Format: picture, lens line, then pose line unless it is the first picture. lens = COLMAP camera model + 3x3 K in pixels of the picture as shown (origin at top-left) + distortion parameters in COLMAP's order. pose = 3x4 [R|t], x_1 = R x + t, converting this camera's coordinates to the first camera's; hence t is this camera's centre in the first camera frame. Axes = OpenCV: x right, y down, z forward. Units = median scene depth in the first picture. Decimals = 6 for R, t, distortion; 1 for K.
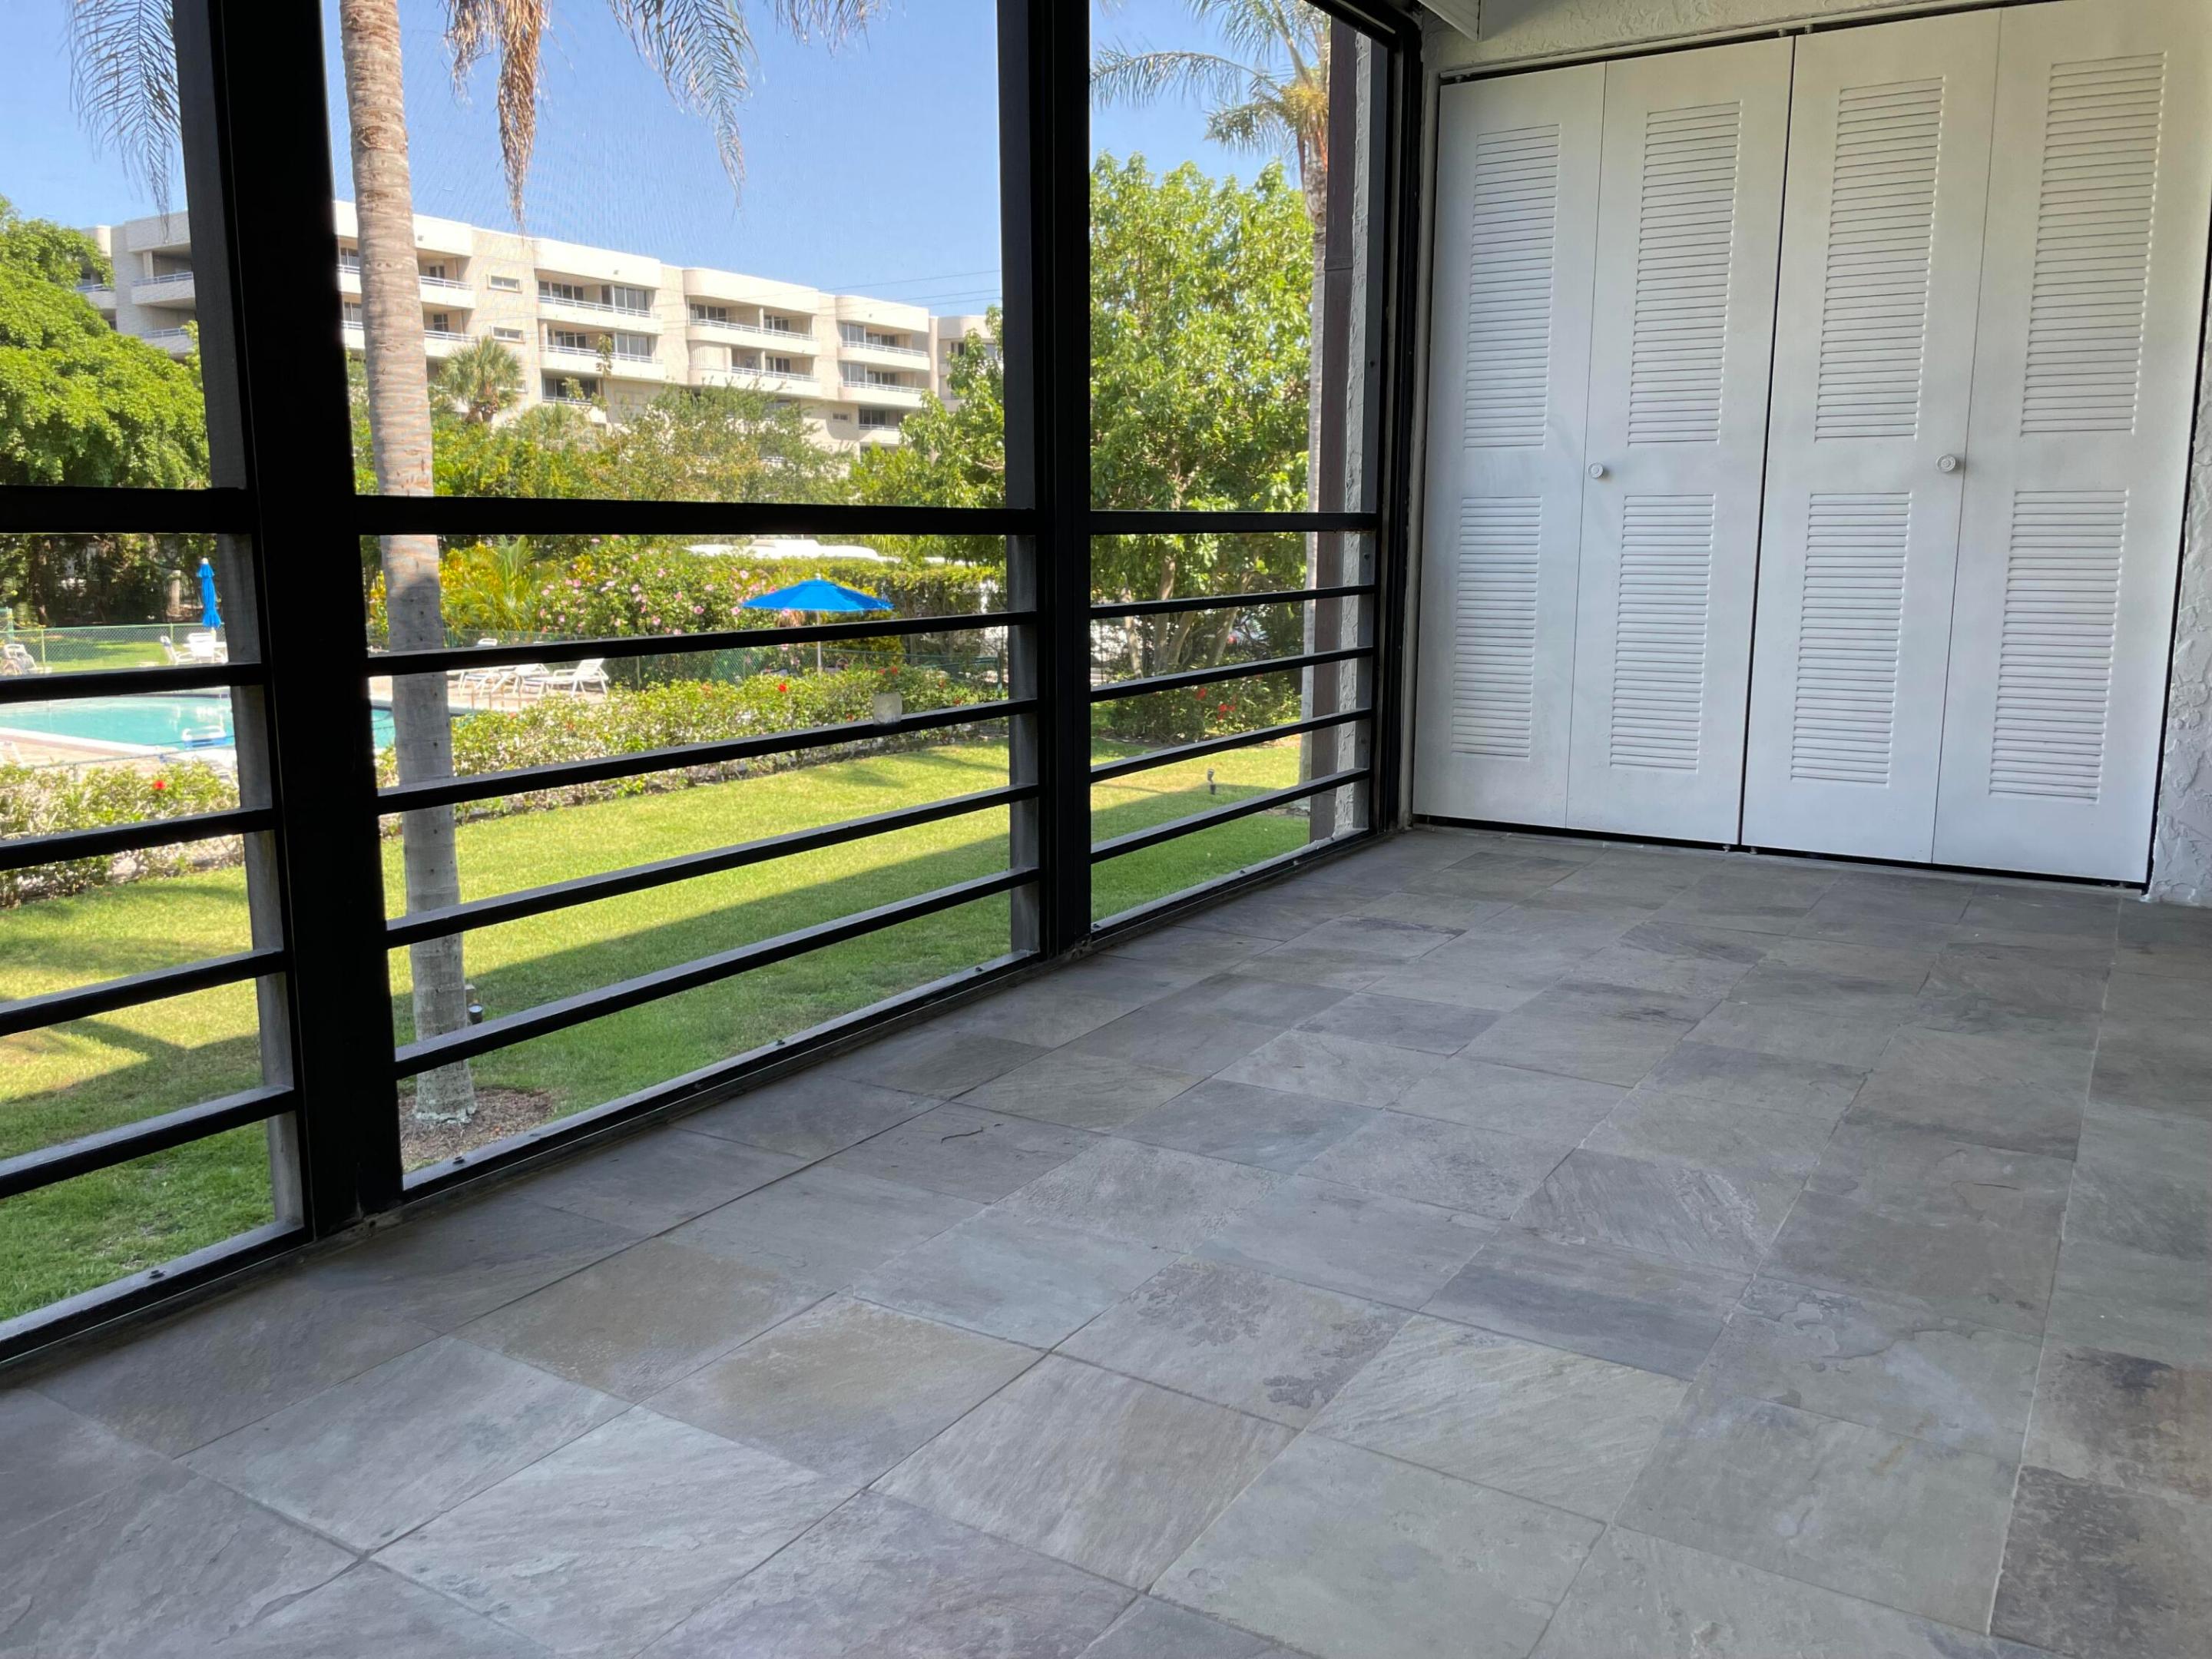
lens RADIAL K [[1683.0, 0, 1125.2], [0, 1683.0, 803.7], [0, 0, 1]] dist [0.086921, -0.118689]
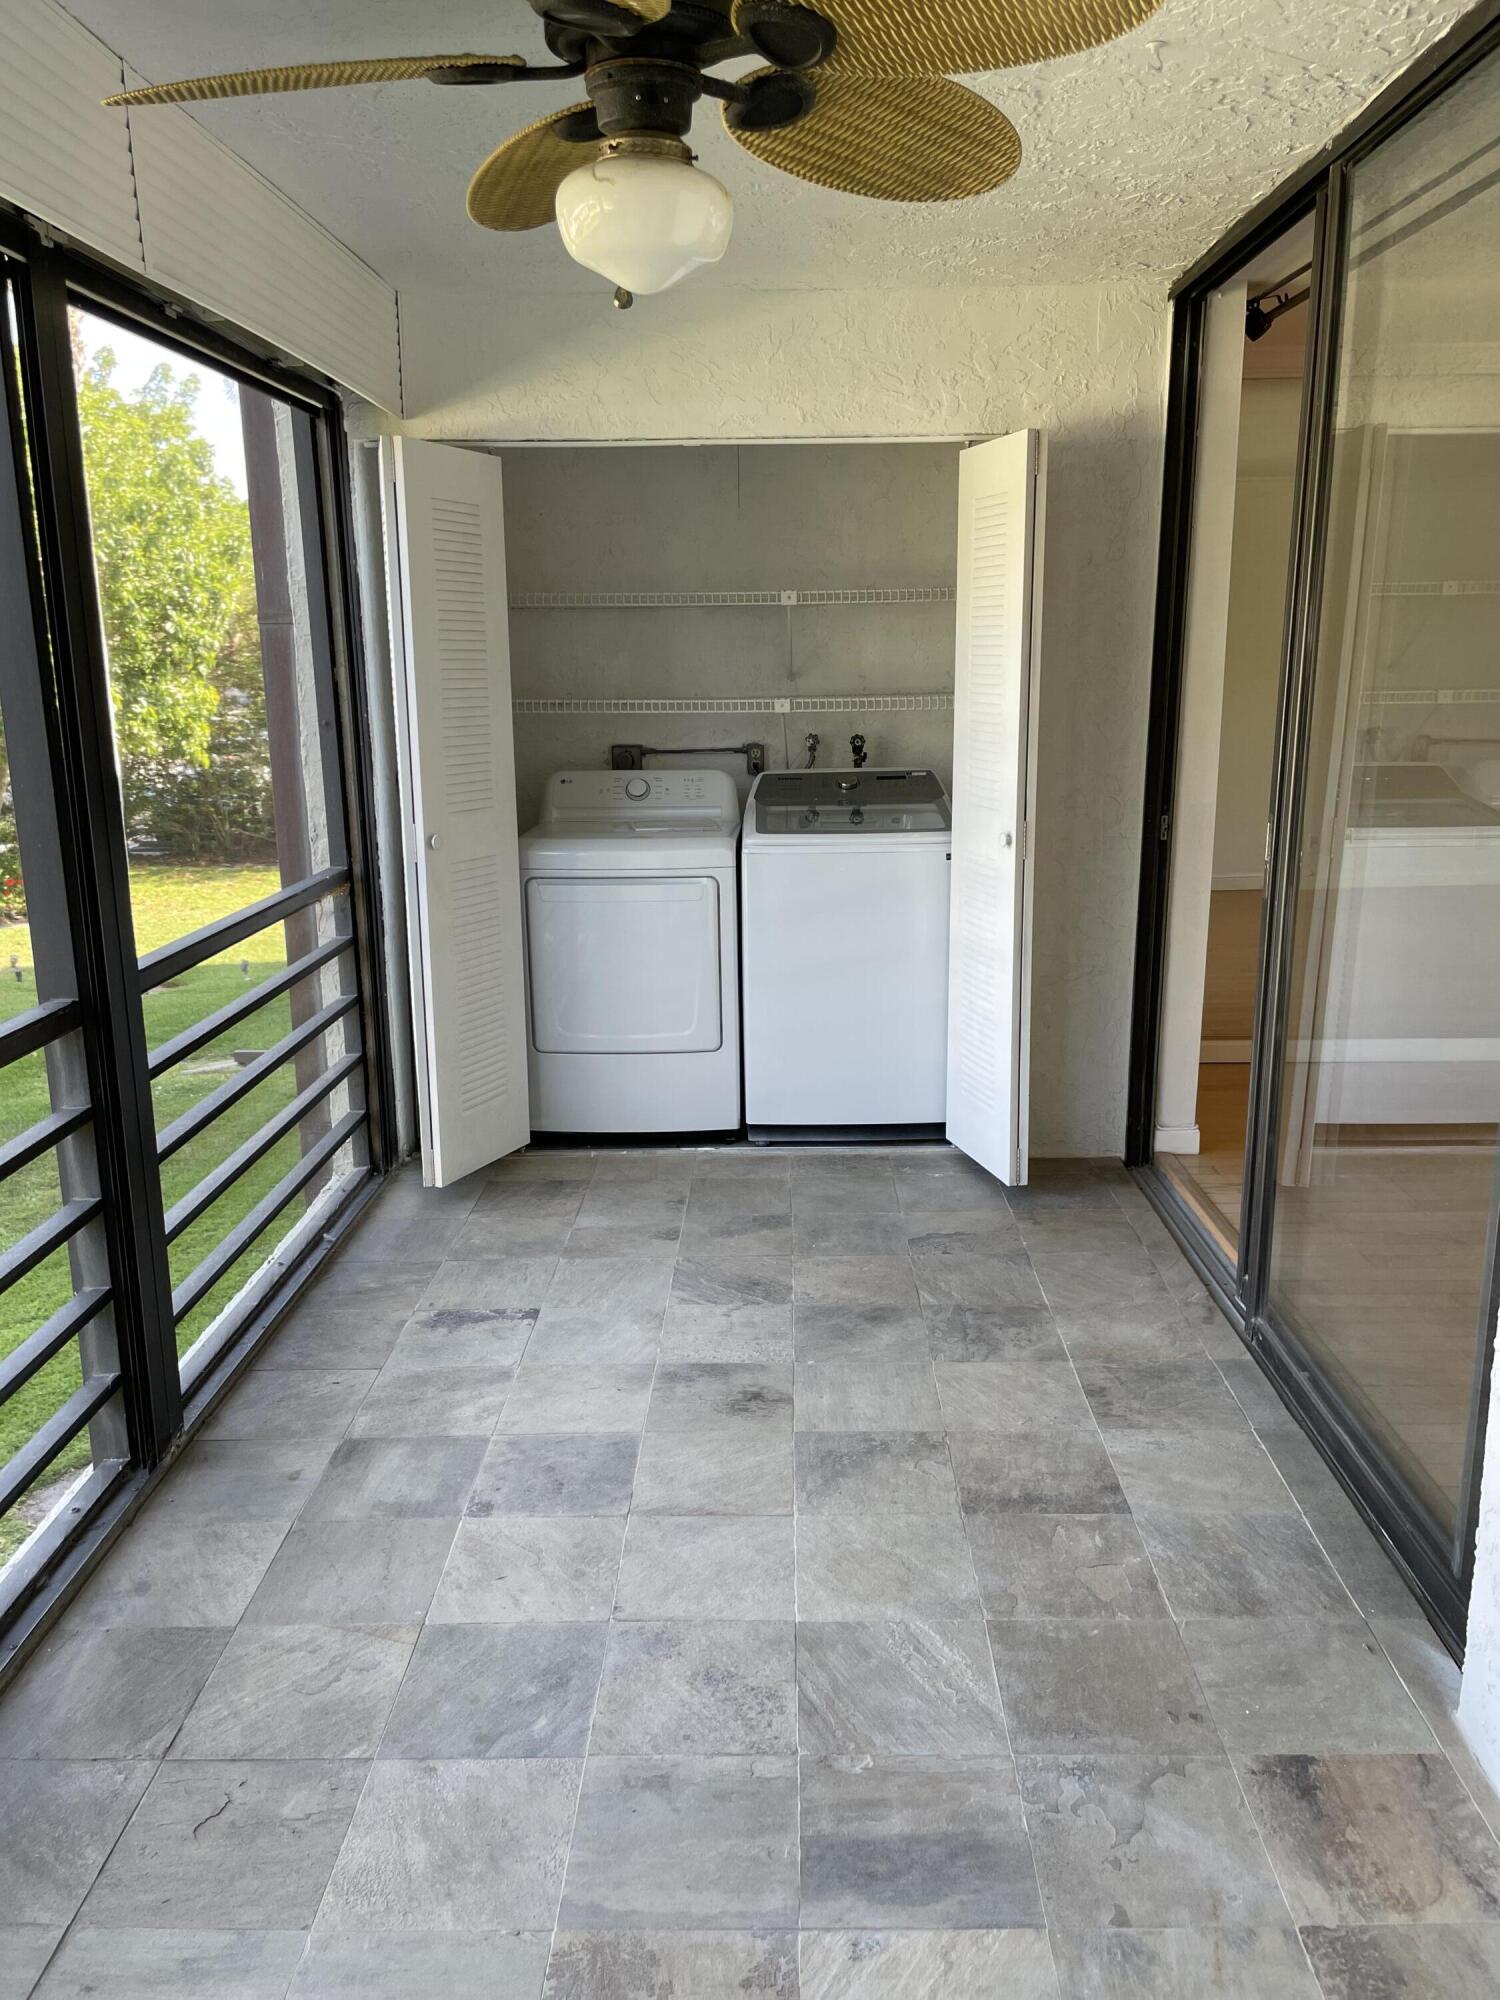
lens RADIAL K [[1521.7, 0, 770.7], [0, 1521.7, 996.8], [0, 0, 1]] dist [0.086921, -0.118689]
pose [[0.857477, -0.123392, 0.499508, -0.185228], [0.093919, 0.992044, 0.083836, -0.264298], [-0.505878, -0.024974, 0.862243, 0.126162]]
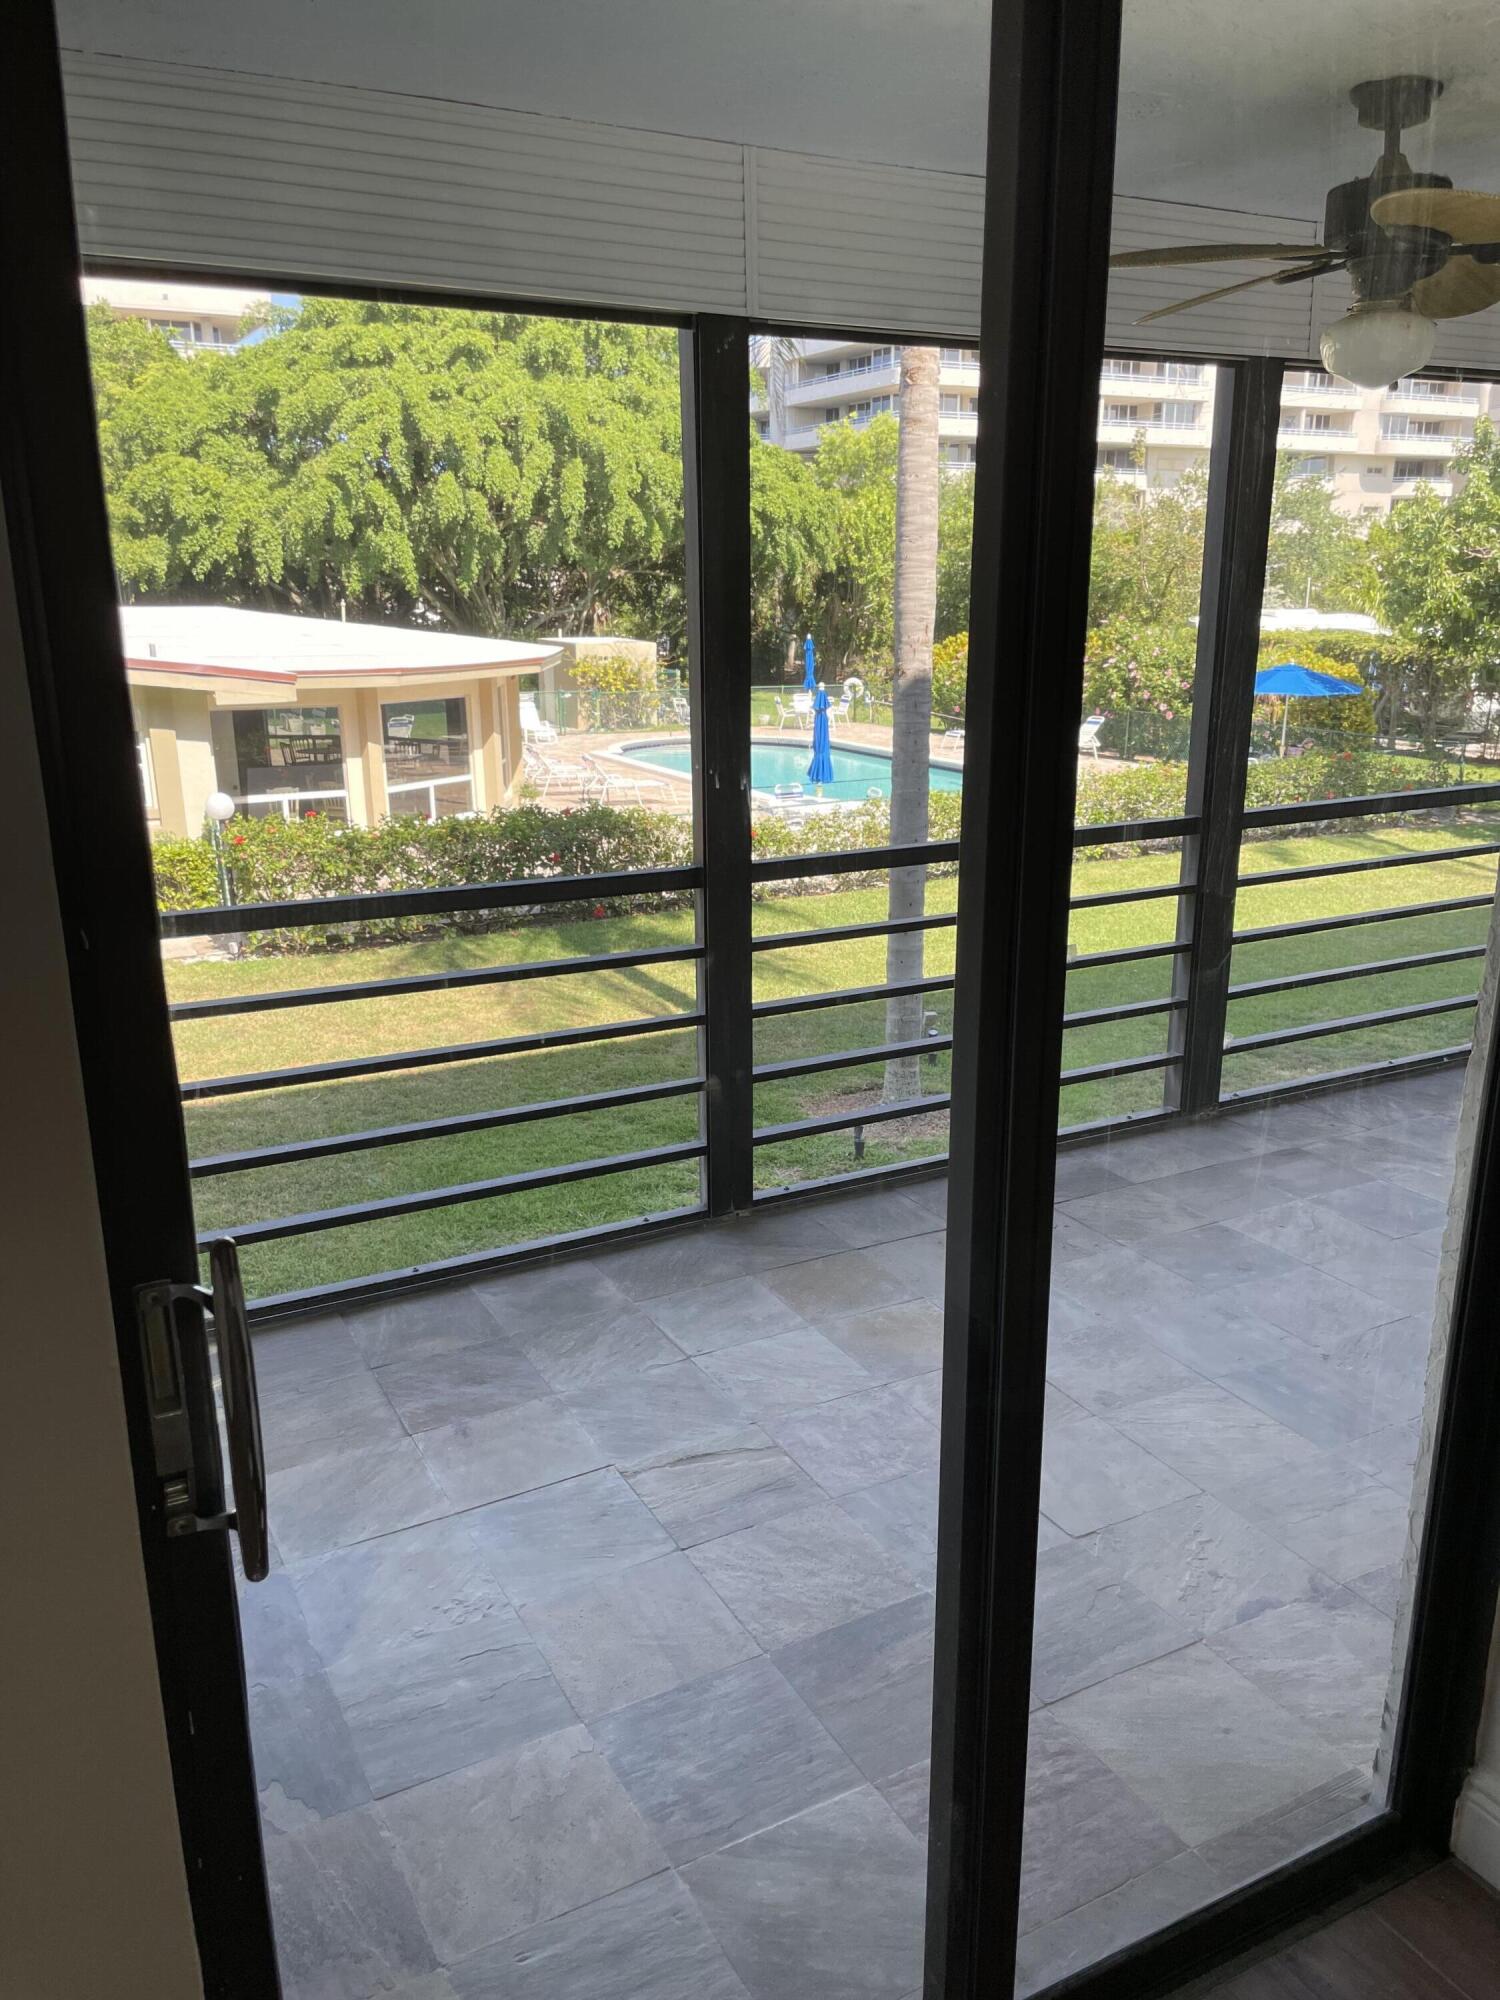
lens RADIAL K [[1521.7, 0, 761.6], [0, 1521.7, 1015.4], [0, 0, 1]] dist [0.086921, -0.118689]
pose [[0.864247, 0.132354, -0.485344, 0.359124], [-0.075184, 0.987917, 0.135525, -0.195765], [0.497417, -0.080637, 0.863756, -0.449830]]
